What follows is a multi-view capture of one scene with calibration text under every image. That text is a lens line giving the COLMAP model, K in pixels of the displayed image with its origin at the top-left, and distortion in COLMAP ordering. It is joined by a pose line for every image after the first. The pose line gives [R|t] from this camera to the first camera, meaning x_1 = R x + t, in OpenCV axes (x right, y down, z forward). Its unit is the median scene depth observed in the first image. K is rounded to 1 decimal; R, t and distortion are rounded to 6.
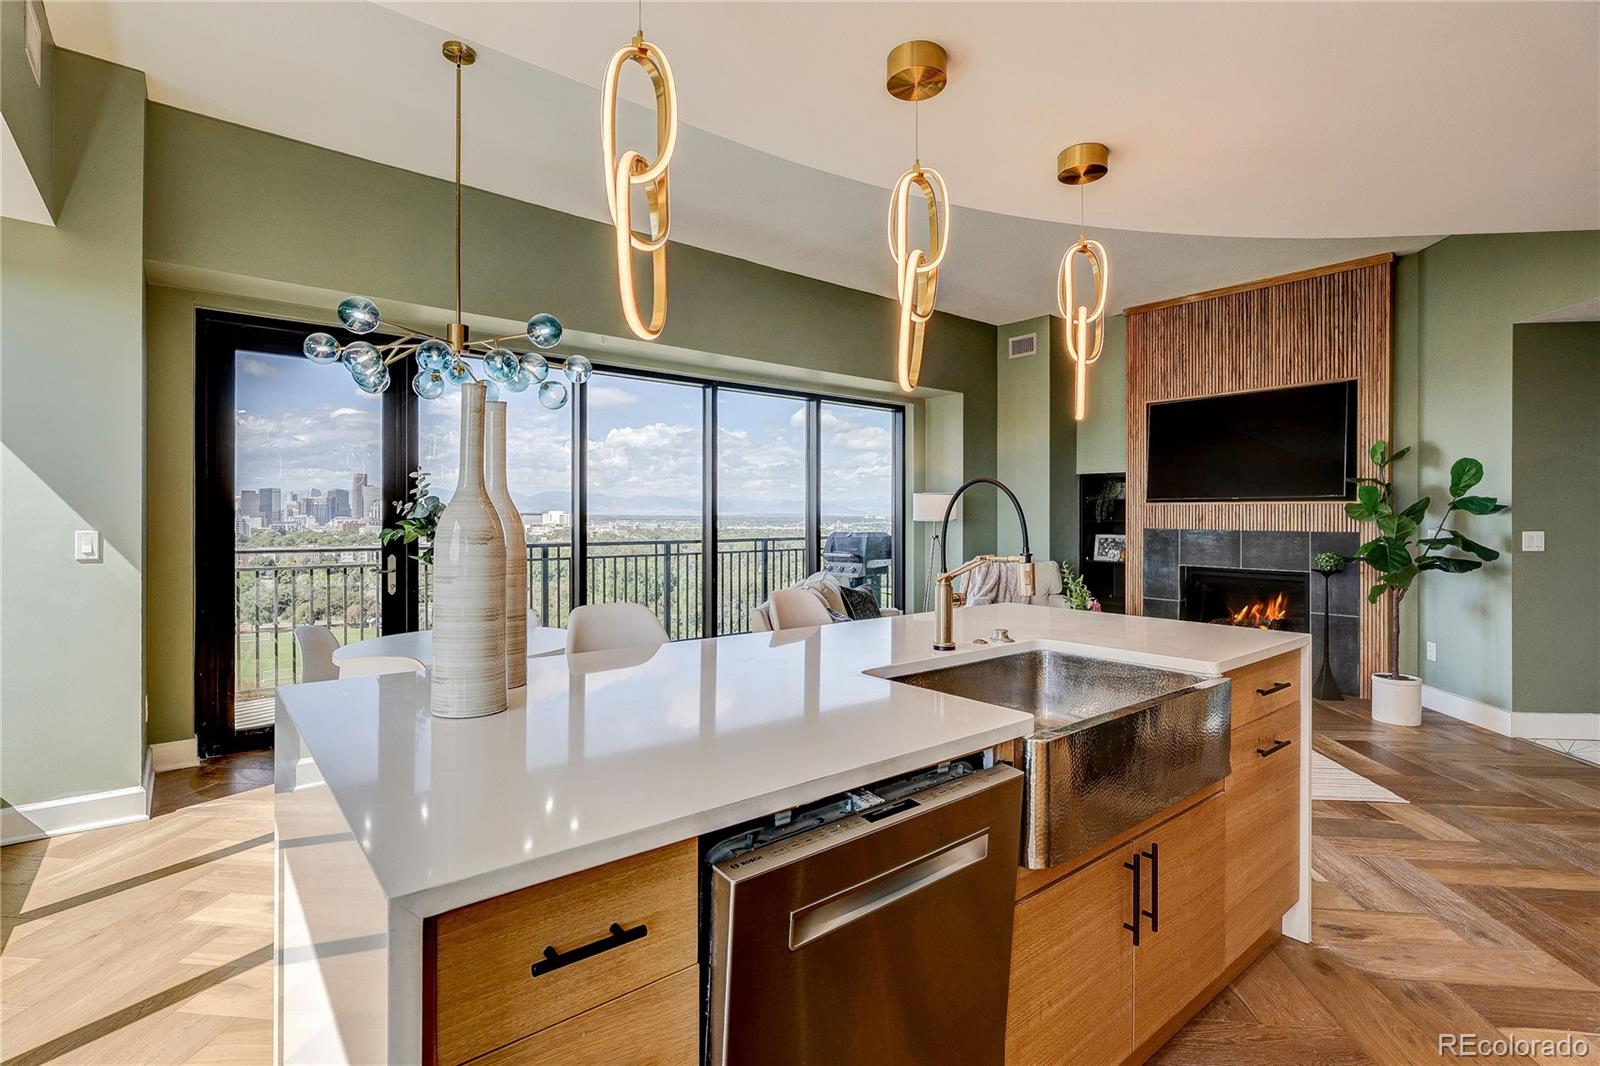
lens RADIAL K [[749.2, 0, 802.2], [0, 749.2, 519.8], [0, 0, 1]] dist [0.000751, 0.000180]
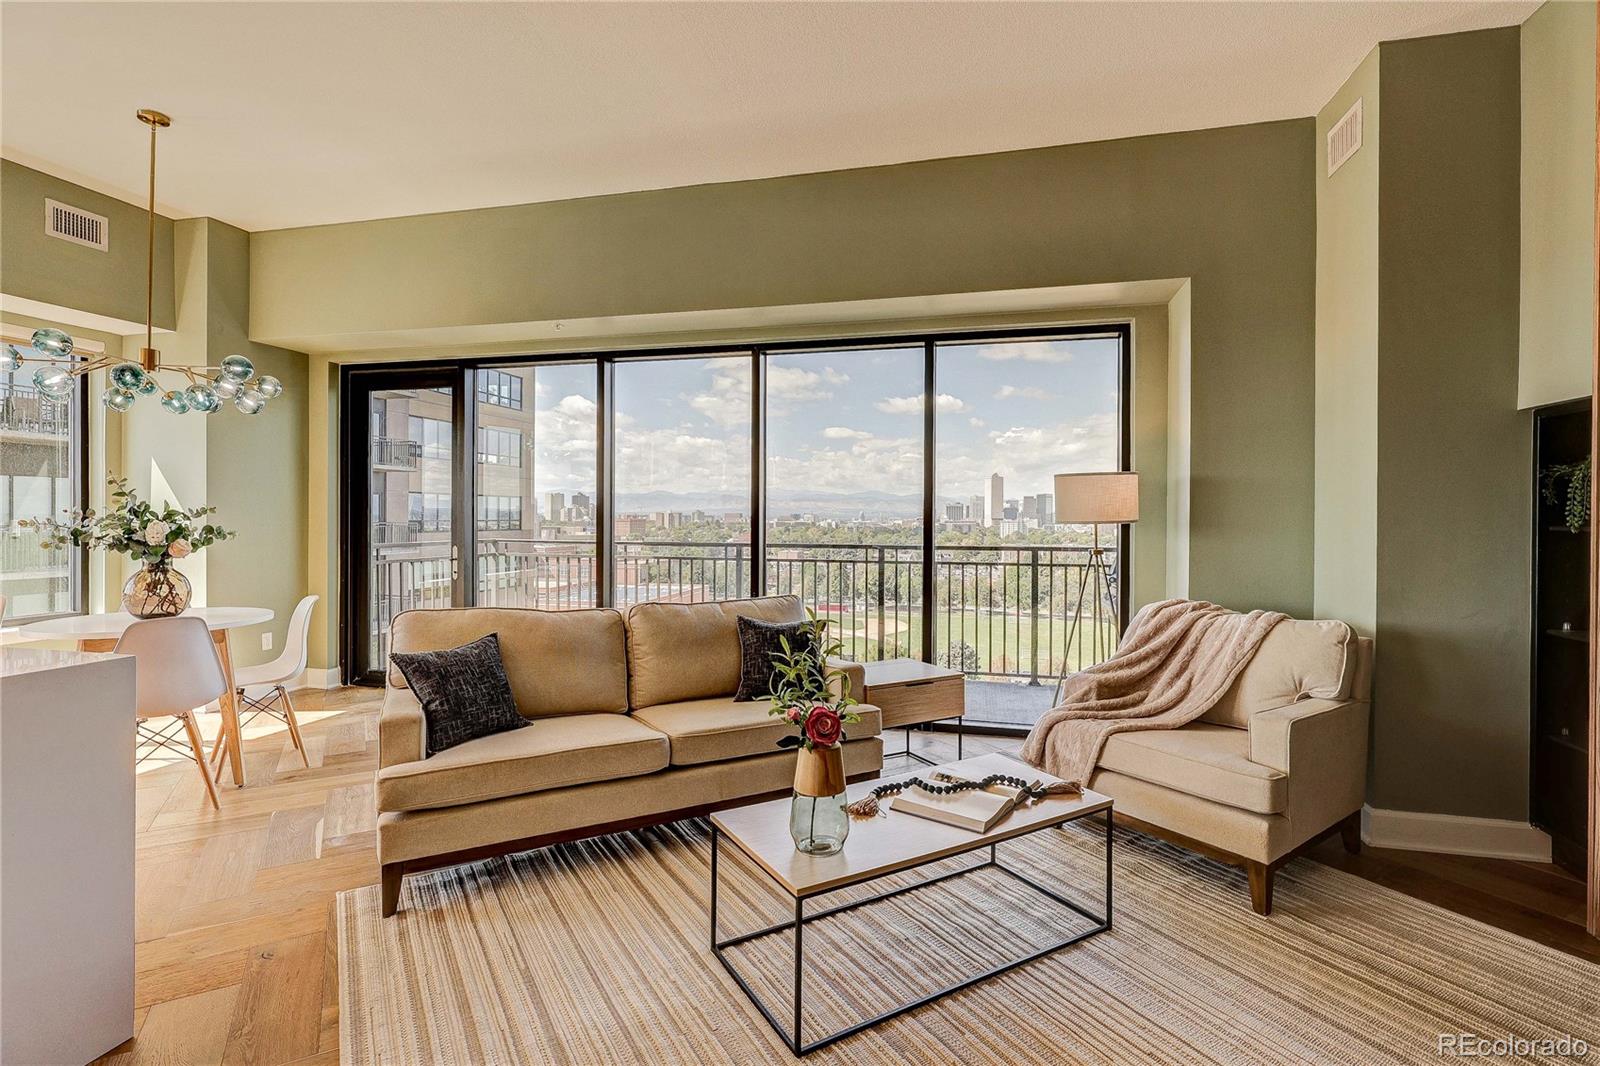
lens RADIAL K [[749.5, 0, 800.2], [0, 749.5, 519.4], [0, 0, 1]] dist [-0.002188, -0.000923]
pose [[0.596005, 0.005785, -0.802960, 0.570332], [-0.008270, 0.999965, 0.001066, -0.000321], [0.802938, 0.006005, 0.596032, 0.580436]]
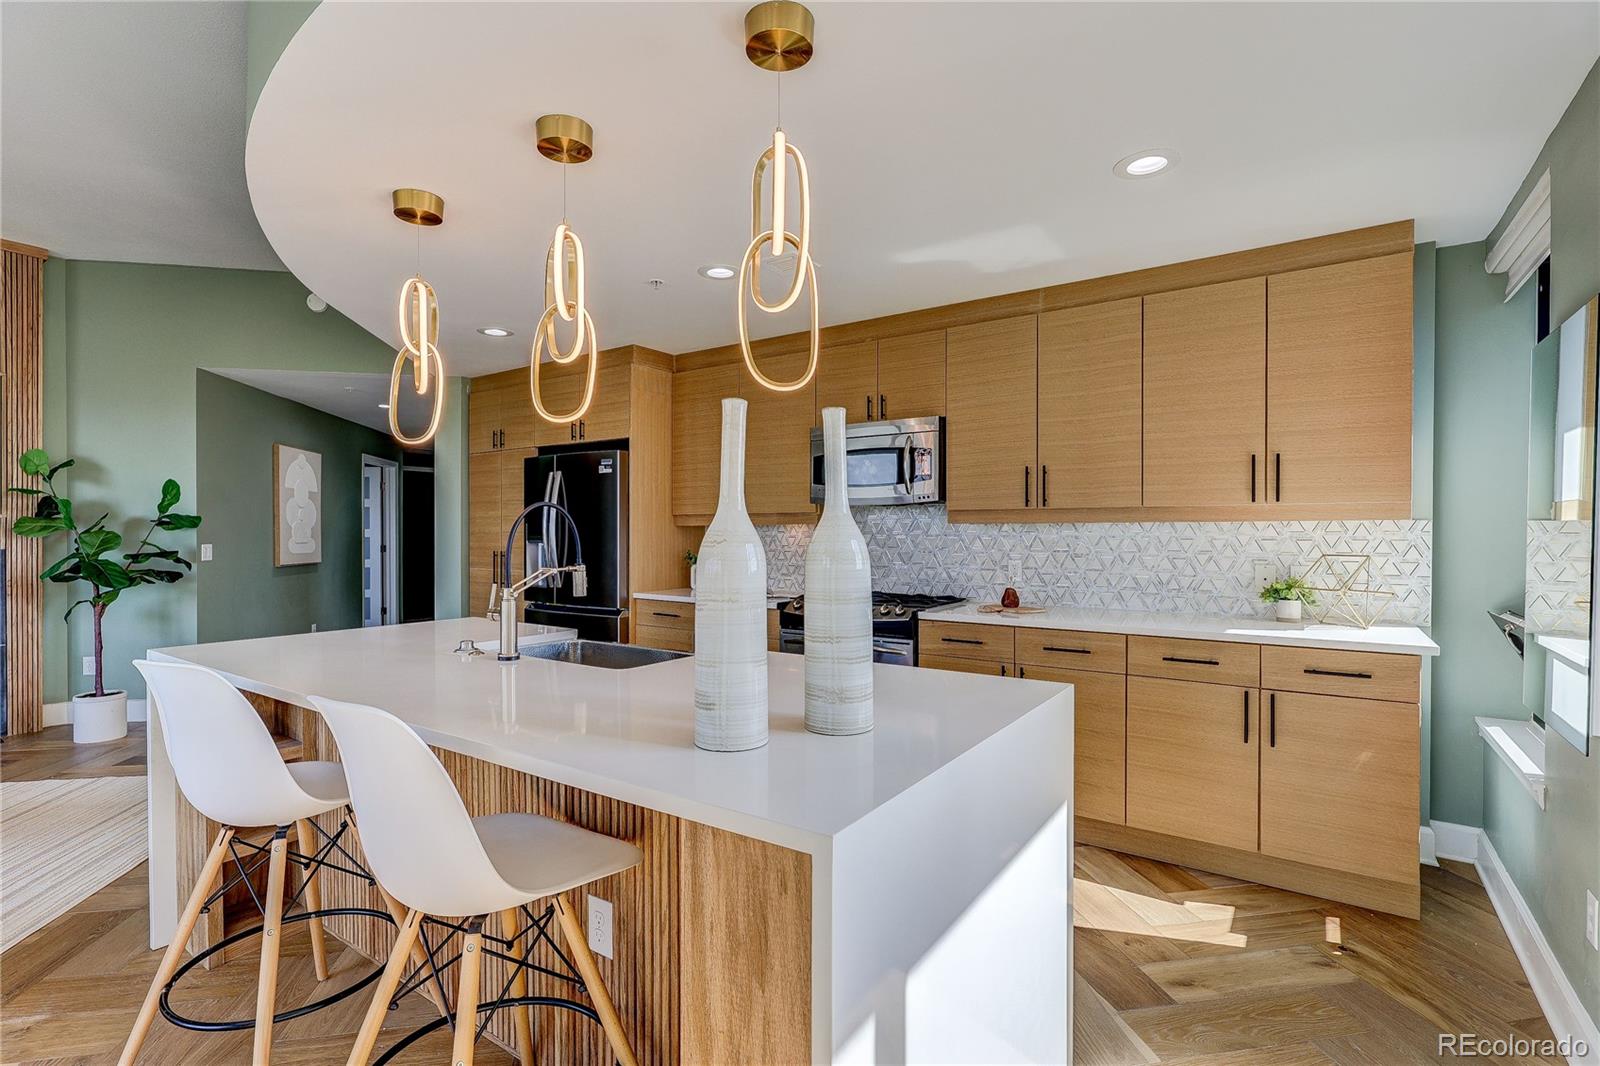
lens RADIAL K [[743.4, 0, 800.0], [0, 743.4, 533.0], [0, 0, 1]] dist [-0.000393, -0.000373]
pose [[-0.276080, -0.003118, 0.961130, -0.332534], [0.001755, 0.999991, 0.003748, -0.003967], [-0.961133, 0.002721, -0.276072, 0.316750]]
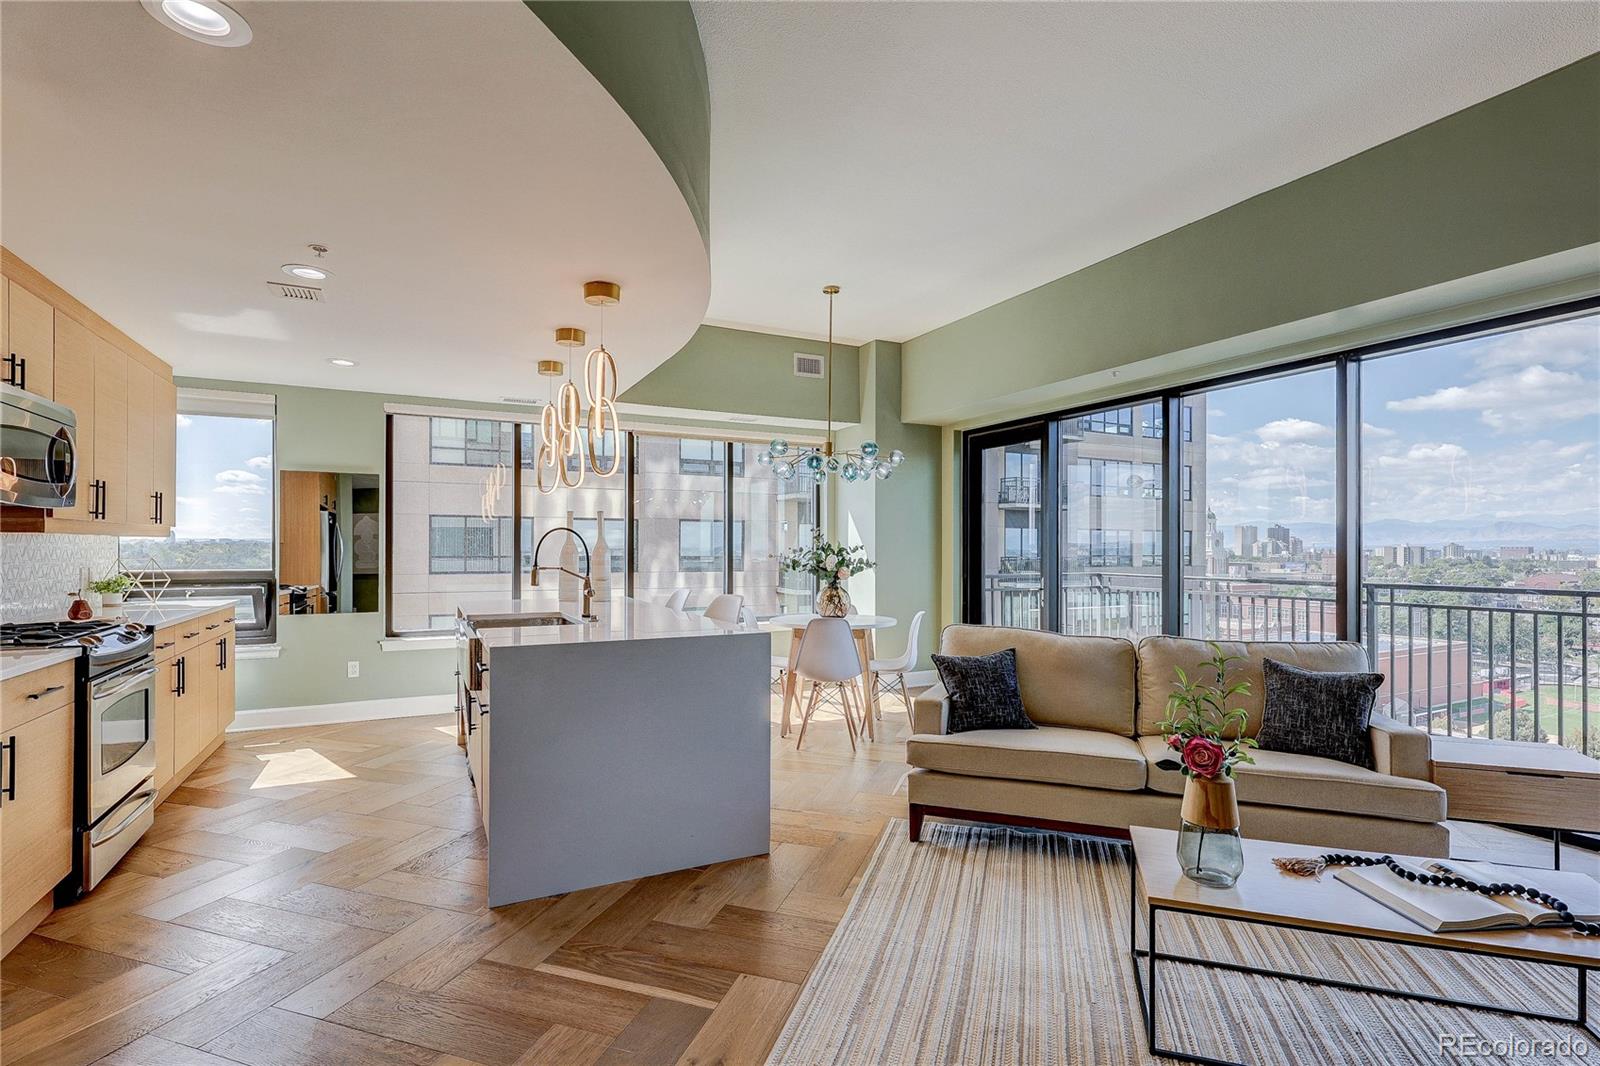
lens RADIAL K [[749.8, 0, 802.9], [0, 749.8, 546.1], [0, 0, 1]] dist [-0.000069, -0.000416]
pose [[-0.210601, -0.004827, -0.977560, 0.681767], [-0.006824, 0.999971, -0.003467, -0.001483], [0.977548, 0.005940, -0.210628, 0.681992]]
